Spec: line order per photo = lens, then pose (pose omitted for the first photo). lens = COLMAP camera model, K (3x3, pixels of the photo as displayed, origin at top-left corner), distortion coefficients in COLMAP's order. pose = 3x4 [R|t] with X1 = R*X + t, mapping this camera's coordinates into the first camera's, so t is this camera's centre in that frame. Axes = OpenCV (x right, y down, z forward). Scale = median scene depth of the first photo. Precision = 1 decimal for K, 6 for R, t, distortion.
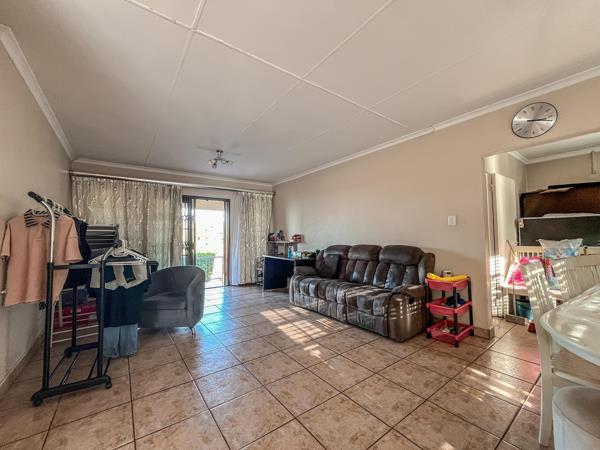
lens RADIAL K [[242.1, 0, 300.0], [0, 242.1, 225.0], [0, 0, 1]] dist [-0.003985, -0.000234]
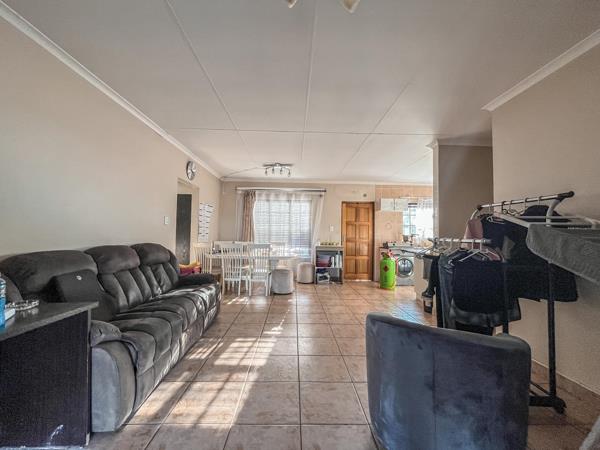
lens RADIAL K [[242.1, 0, 300.0], [0, 242.1, 225.0], [0, 0, 1]] dist [-0.003985, -0.000234]
pose [[-0.811376, 0.016523, 0.584291, -0.418513], [-0.037257, 0.996106, -0.079905, 0.055267], [-0.583336, -0.086601, -0.807601, 1.092325]]
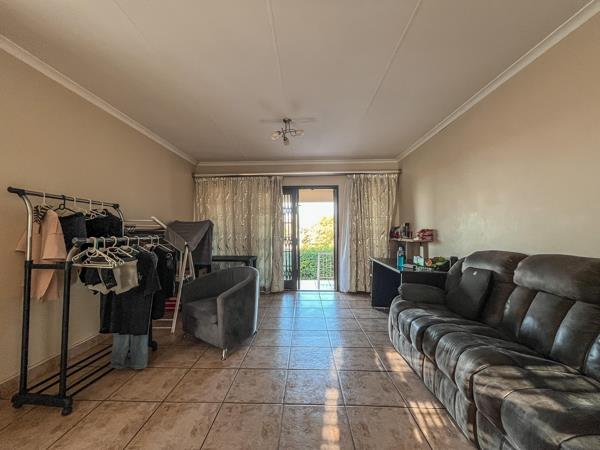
lens RADIAL K [[242.1, 0, 300.0], [0, 242.1, 225.0], [0, 0, 1]] dist [-0.003985, -0.000234]
pose [[0.784247, -0.009021, -0.620383, 0.155003], [0.025781, 0.999505, 0.018056, 0.010909], [0.619912, -0.030154, 0.784091, 0.372330]]
